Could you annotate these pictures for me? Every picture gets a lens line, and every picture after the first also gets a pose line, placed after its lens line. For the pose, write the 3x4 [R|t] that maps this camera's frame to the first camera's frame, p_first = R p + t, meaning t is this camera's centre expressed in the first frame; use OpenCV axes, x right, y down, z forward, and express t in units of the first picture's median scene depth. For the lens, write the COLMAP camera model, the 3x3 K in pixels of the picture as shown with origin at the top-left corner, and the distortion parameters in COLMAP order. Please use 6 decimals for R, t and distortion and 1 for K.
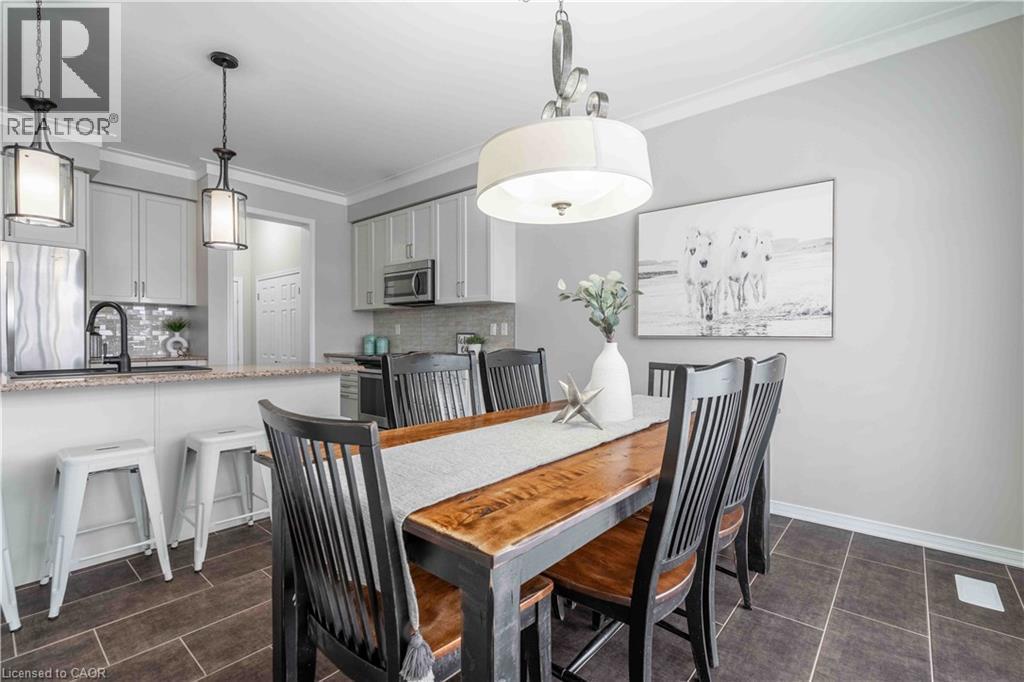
lens RADIAL K [[461.0, 0, 504.7], [0, 461.0, 335.6], [0, 0, 1]] dist [-0.000727, -0.000658]
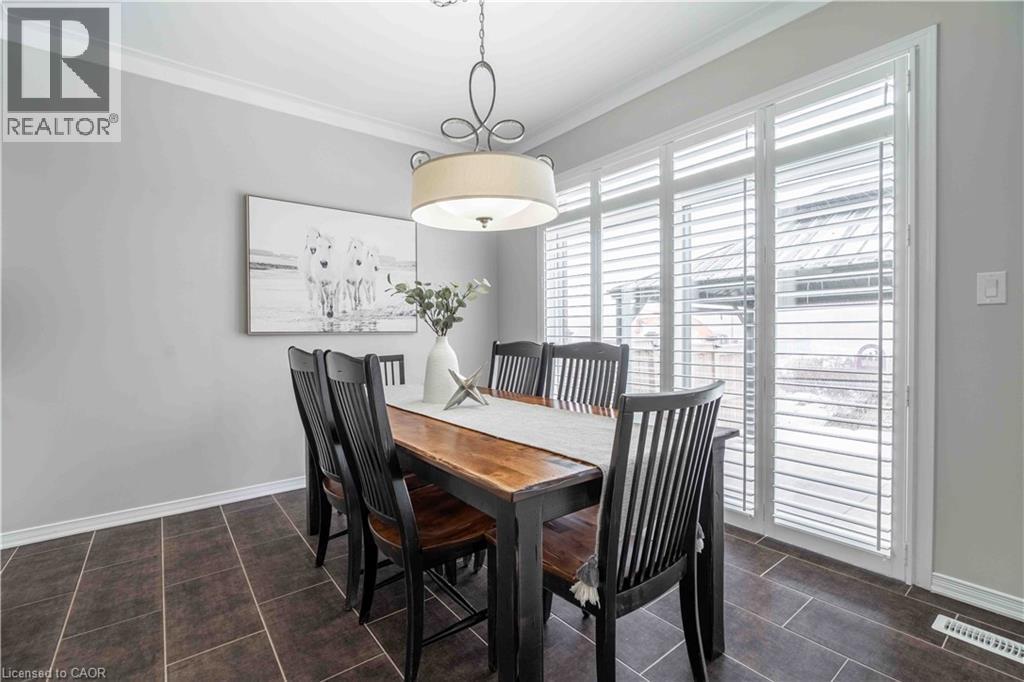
lens RADIAL K [[461.0, 0, 504.7], [0, 461.0, 335.6], [0, 0, 1]] dist [-0.000727, -0.000658]
pose [[0.201702, -0.014383, 0.979341, -0.540807], [0.007639, 0.999885, 0.013111, -0.001402], [-0.979417, 0.004837, 0.201788, 0.380244]]
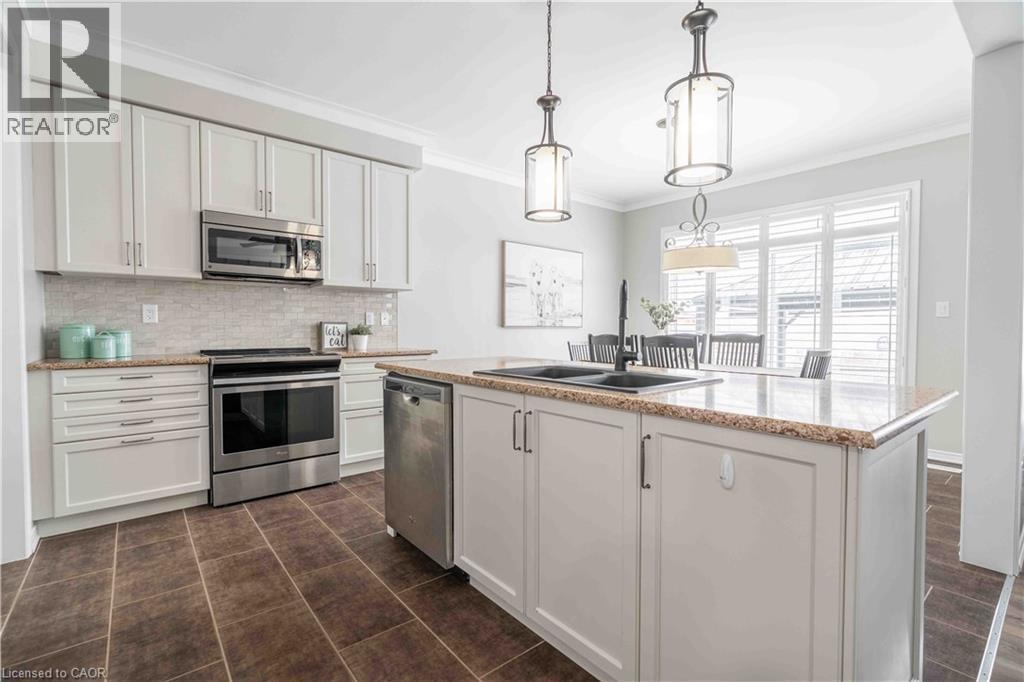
lens RADIAL K [[470.2, 0, 491.3], [0, 470.2, 339.7], [0, 0, 1]] dist [-0.017770, 0.000092]
pose [[0.191349, -0.029453, 0.981080, -1.307903], [-0.004119, 0.999517, 0.030810, -0.001947], [-0.981513, -0.009937, 0.191136, 0.851946]]
